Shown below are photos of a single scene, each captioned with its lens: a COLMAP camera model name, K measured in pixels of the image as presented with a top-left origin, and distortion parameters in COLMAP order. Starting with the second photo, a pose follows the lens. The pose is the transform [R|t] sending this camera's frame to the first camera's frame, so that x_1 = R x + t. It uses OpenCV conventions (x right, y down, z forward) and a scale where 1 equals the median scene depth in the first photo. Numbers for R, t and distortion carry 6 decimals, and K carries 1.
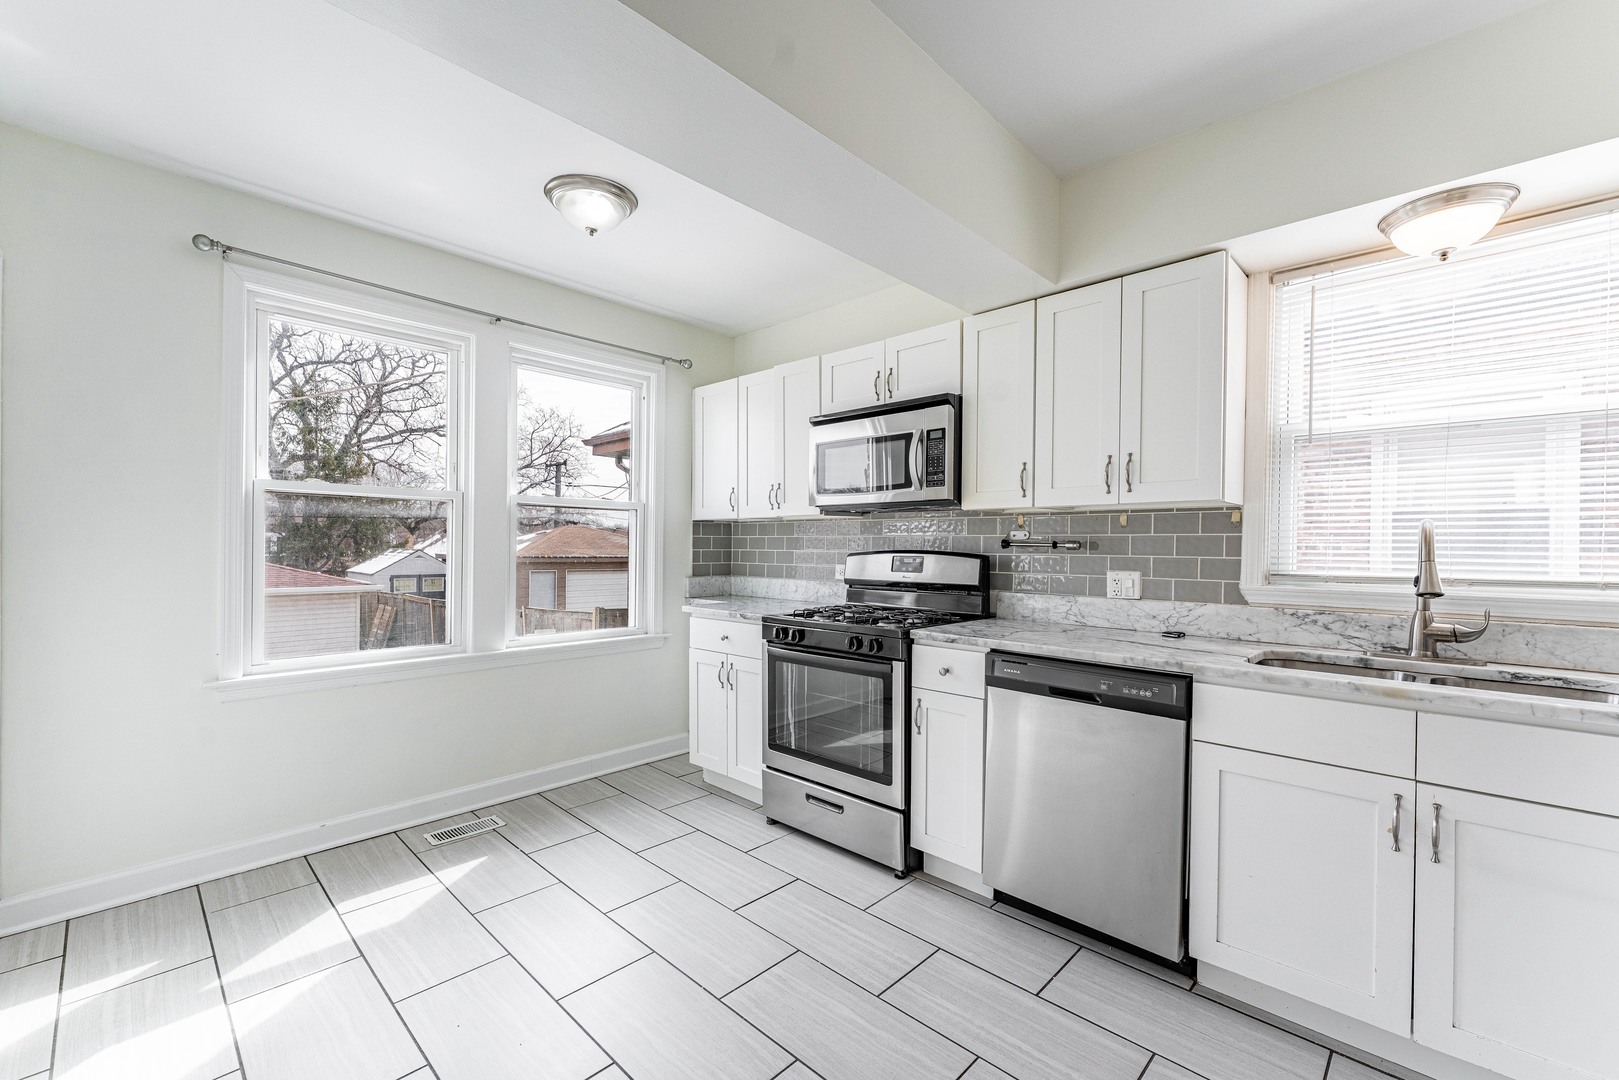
lens RADIAL K [[673.0, 0, 821.0], [0, 673.0, 546.2], [0, 0, 1]] dist [0.002395, -0.000552]
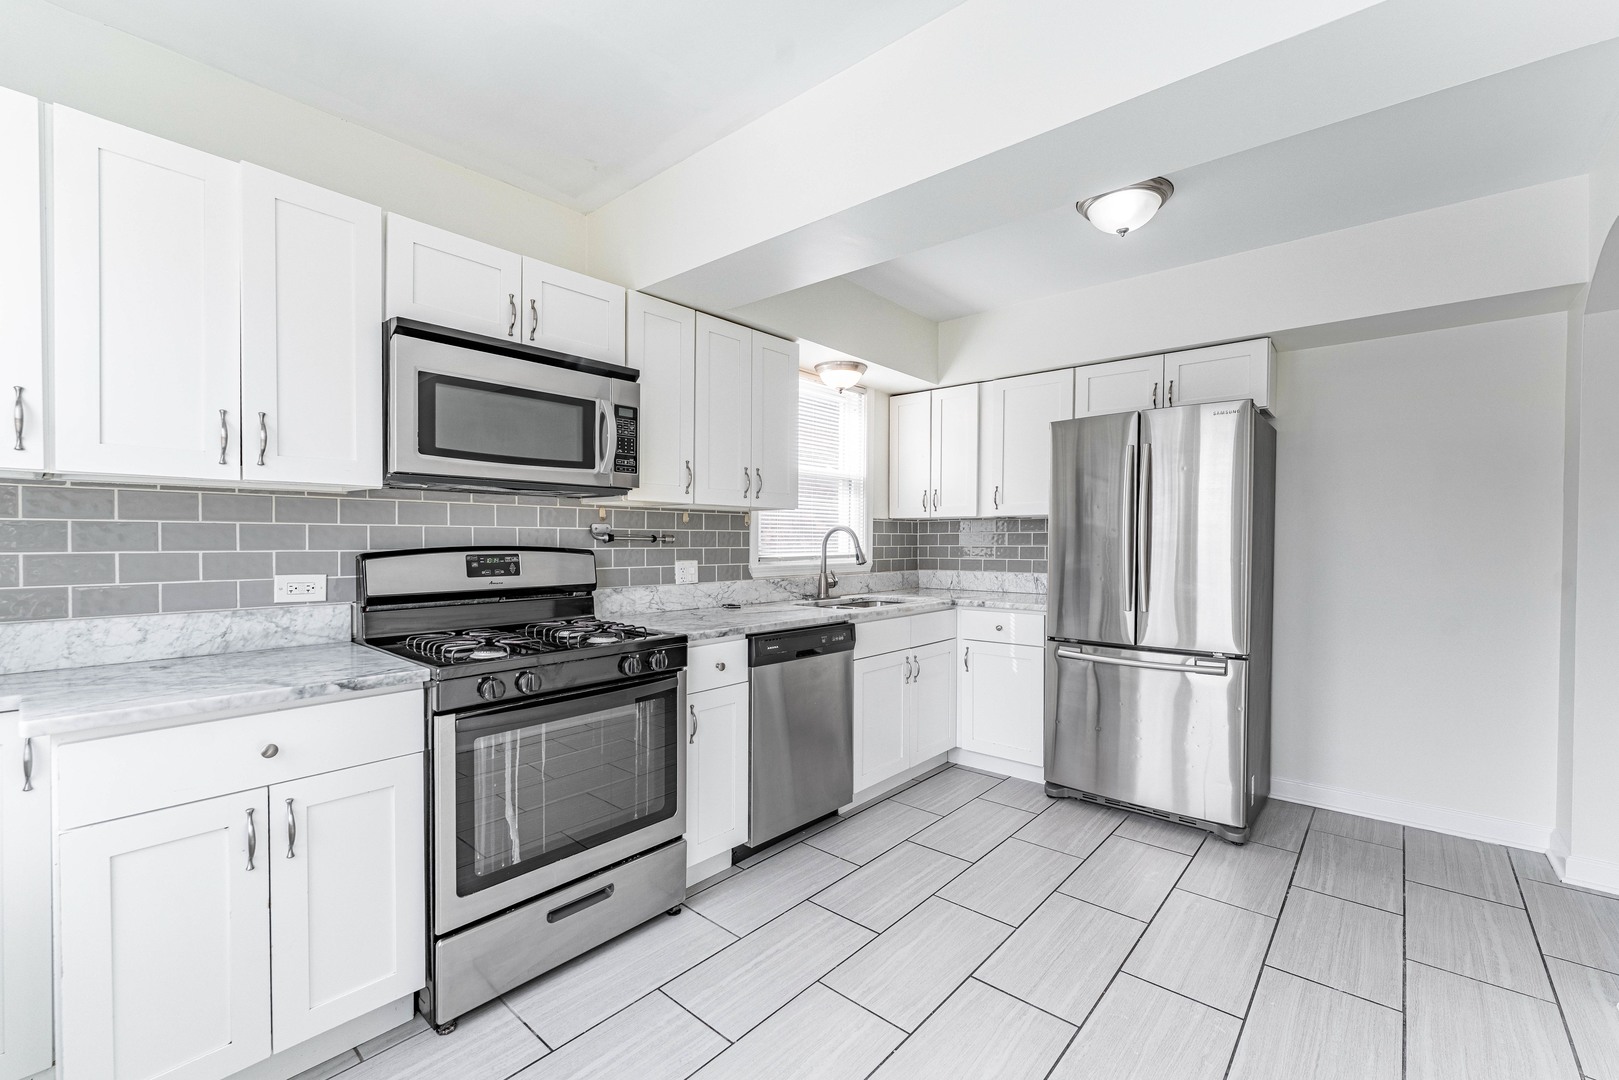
lens RADIAL K [[673.0, 0, 820.8], [0, 673.0, 544.7], [0, 0, 1]] dist [0.002395, -0.000552]
pose [[-0.047275, -0.013903, 0.998785, -0.730663], [-0.004600, 0.999896, 0.013701, -0.007970], [-0.998871, -0.003947, -0.047334, 0.803628]]
